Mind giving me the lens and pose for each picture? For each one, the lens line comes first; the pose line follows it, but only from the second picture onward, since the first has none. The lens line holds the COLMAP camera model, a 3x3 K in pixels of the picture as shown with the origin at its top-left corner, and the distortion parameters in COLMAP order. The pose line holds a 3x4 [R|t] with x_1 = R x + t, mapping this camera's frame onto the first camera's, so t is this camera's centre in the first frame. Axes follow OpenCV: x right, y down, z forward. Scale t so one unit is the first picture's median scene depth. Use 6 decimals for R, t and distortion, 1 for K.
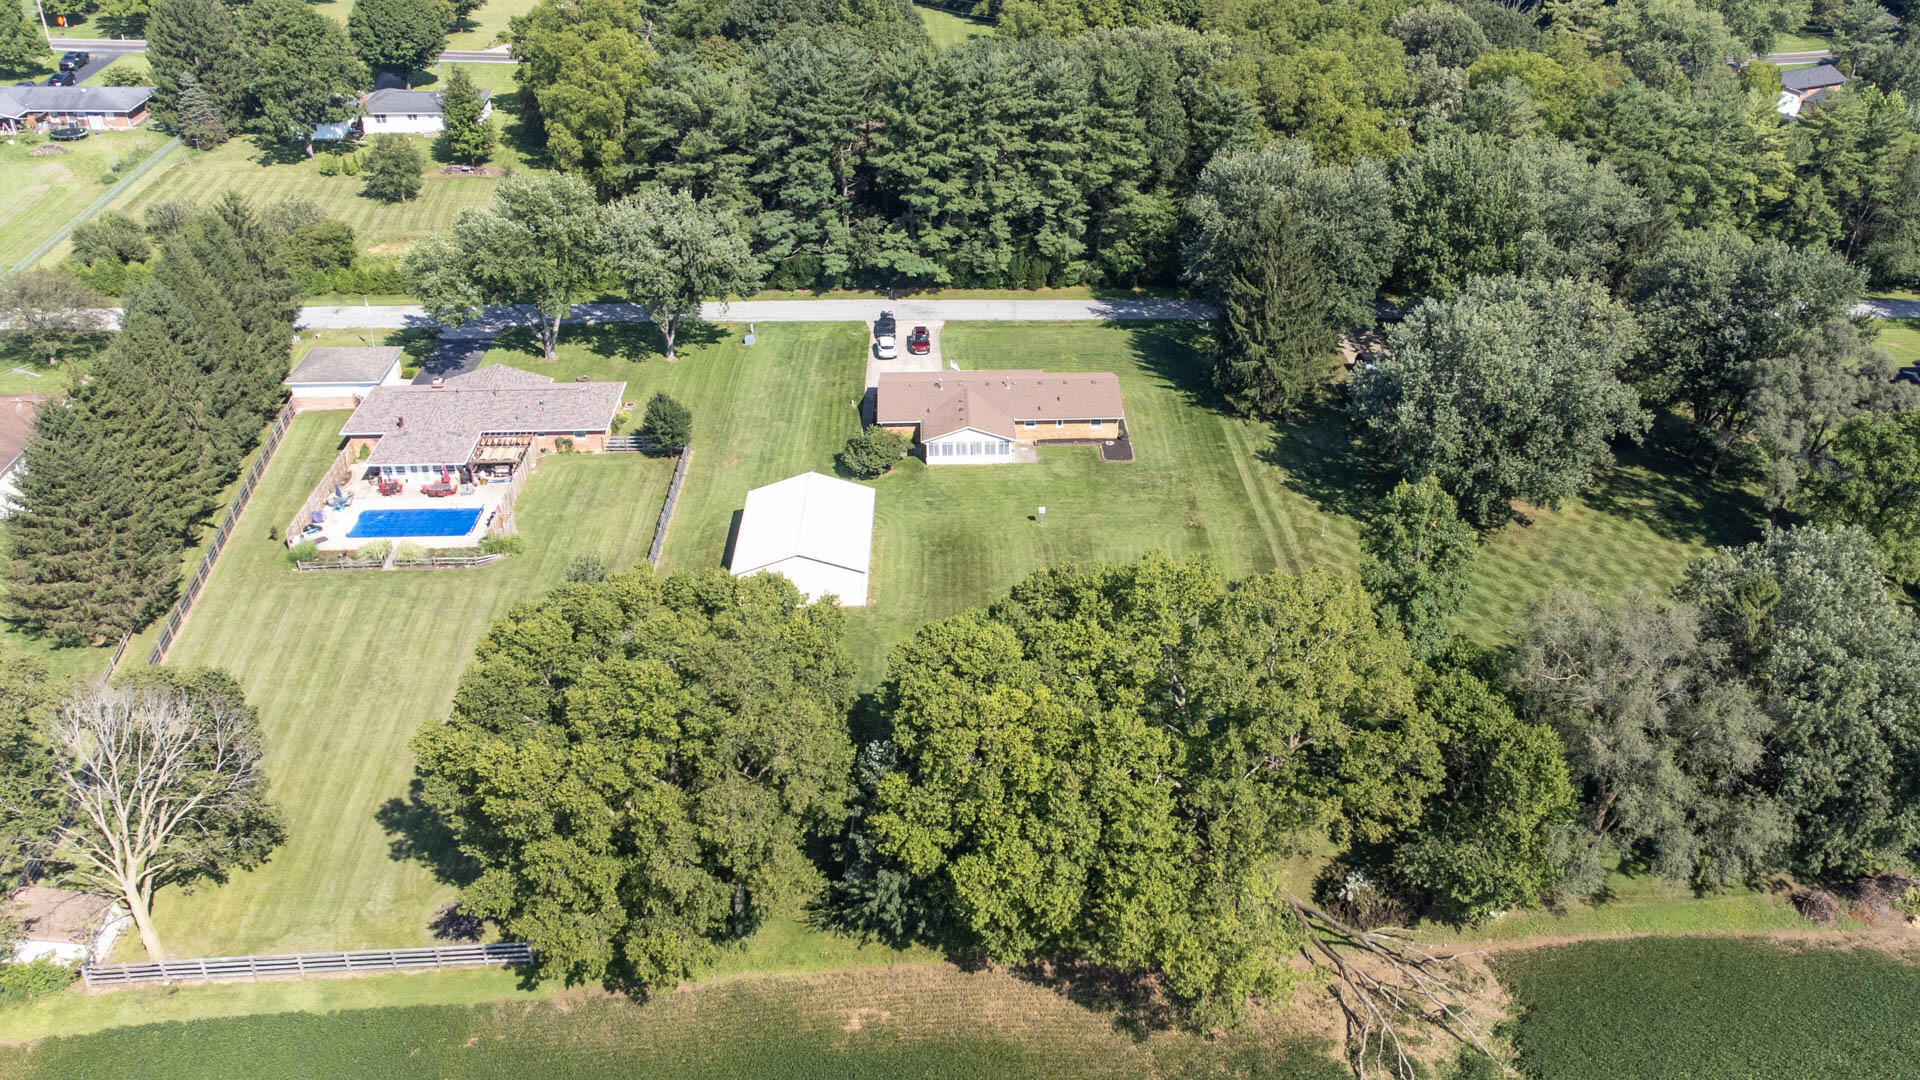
lens RADIAL K [[1649.6, 0, 1082.3], [0, 1649.6, 557.5], [0, 0, 1]] dist [0.009516, 0.084706]
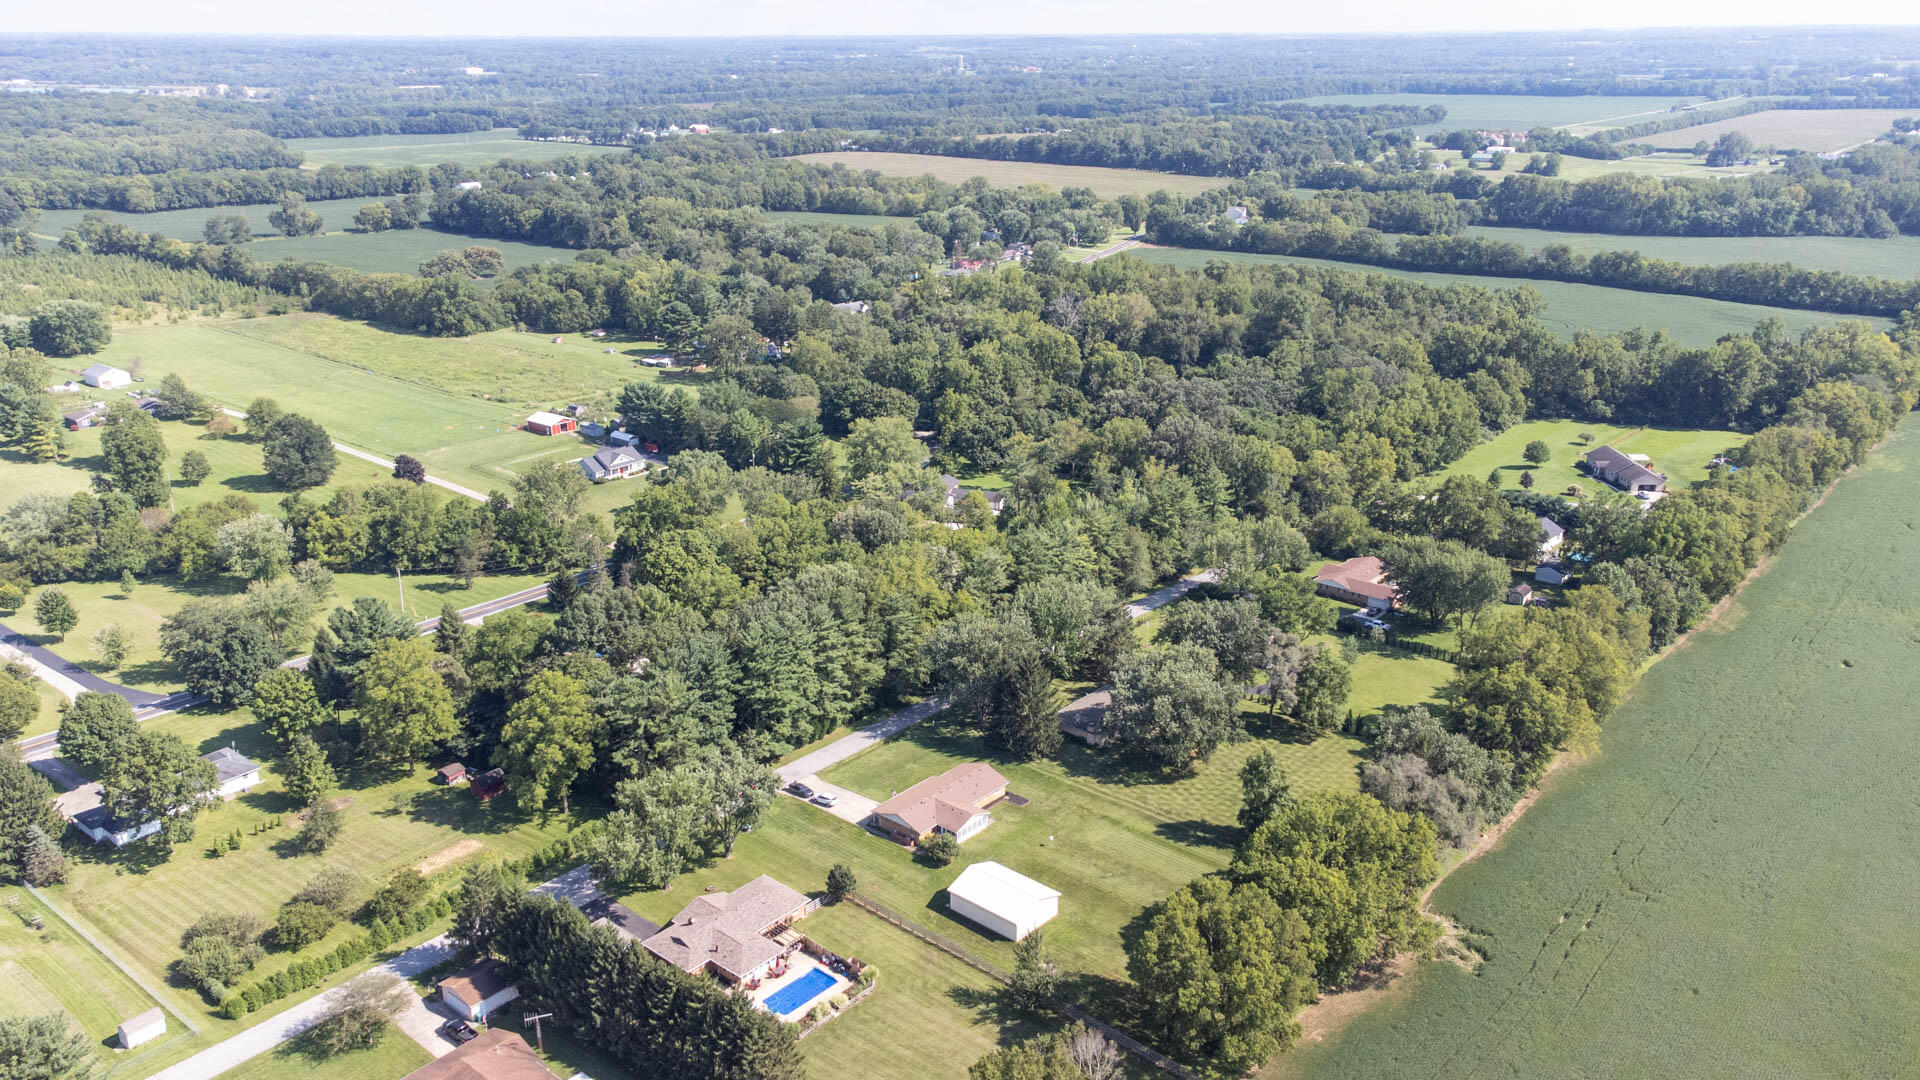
lens RADIAL K [[1472.0, 0, 955.8], [0, 1472.0, 539.1], [0, 0, 1]] dist [0.044050, 0.009916]
pose [[0.718582, -0.251344, 0.648433, -0.947515], [0.364882, 0.930020, -0.043865, -0.266082], [-0.592031, 0.268122, 0.760007, -0.277803]]
